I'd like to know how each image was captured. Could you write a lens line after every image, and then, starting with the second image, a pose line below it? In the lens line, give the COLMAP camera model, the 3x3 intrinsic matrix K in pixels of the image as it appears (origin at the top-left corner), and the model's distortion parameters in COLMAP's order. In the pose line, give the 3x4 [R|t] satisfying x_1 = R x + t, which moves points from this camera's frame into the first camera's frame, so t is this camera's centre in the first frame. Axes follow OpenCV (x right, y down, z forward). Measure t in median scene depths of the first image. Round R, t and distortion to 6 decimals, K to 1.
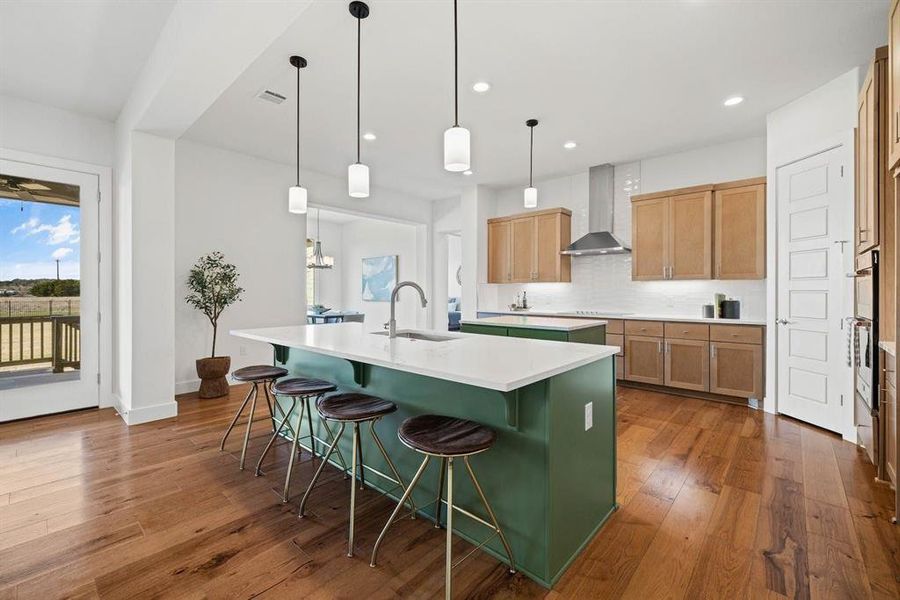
lens RADIAL K [[379.7, 0, 445.0], [0, 379.7, 294.9], [0, 0, 1]] dist [0.001827, 0.000128]
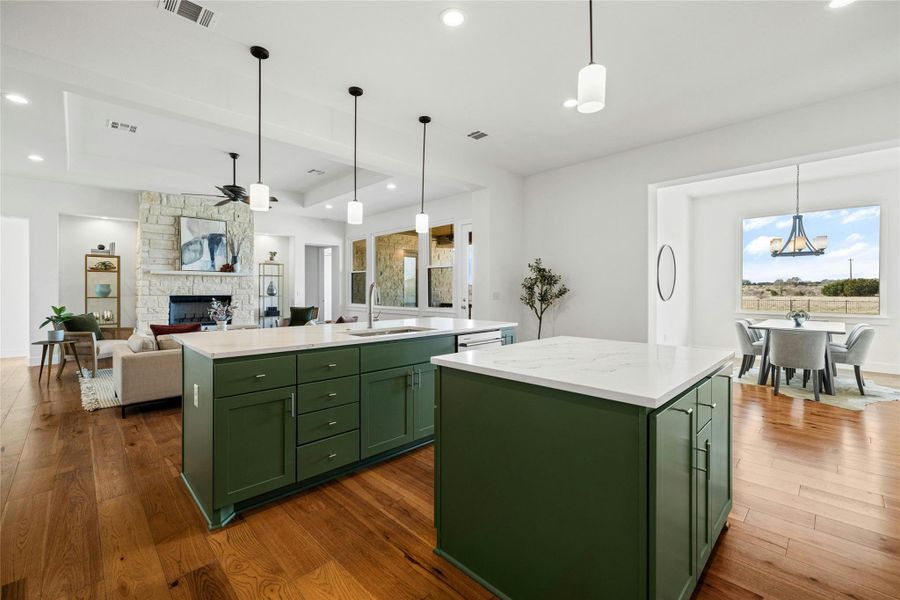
lens RADIAL K [[380.0, 0, 447.4], [0, 380.0, 289.9], [0, 0, 1]] dist [0.000167, -0.000097]
pose [[-0.052753, -0.003365, -0.998602, 0.460790], [-0.009587, 0.999950, -0.002863, -0.003892], [0.998562, 0.009422, -0.052783, 0.568190]]
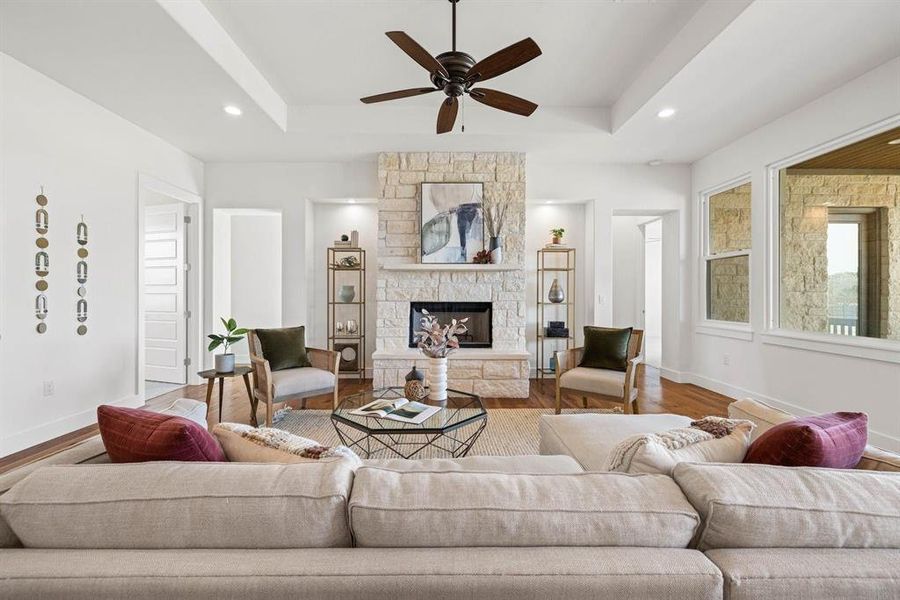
lens RADIAL K [[379.7, 0, 445.0], [0, 379.7, 294.9], [0, 0, 1]] dist [0.001827, 0.000128]
pose [[-0.731995, -0.000814, -0.681309, -0.174660], [-0.008682, 0.999929, 0.008132, -0.002544], [0.681254, 0.011868, -0.731951, 0.284547]]
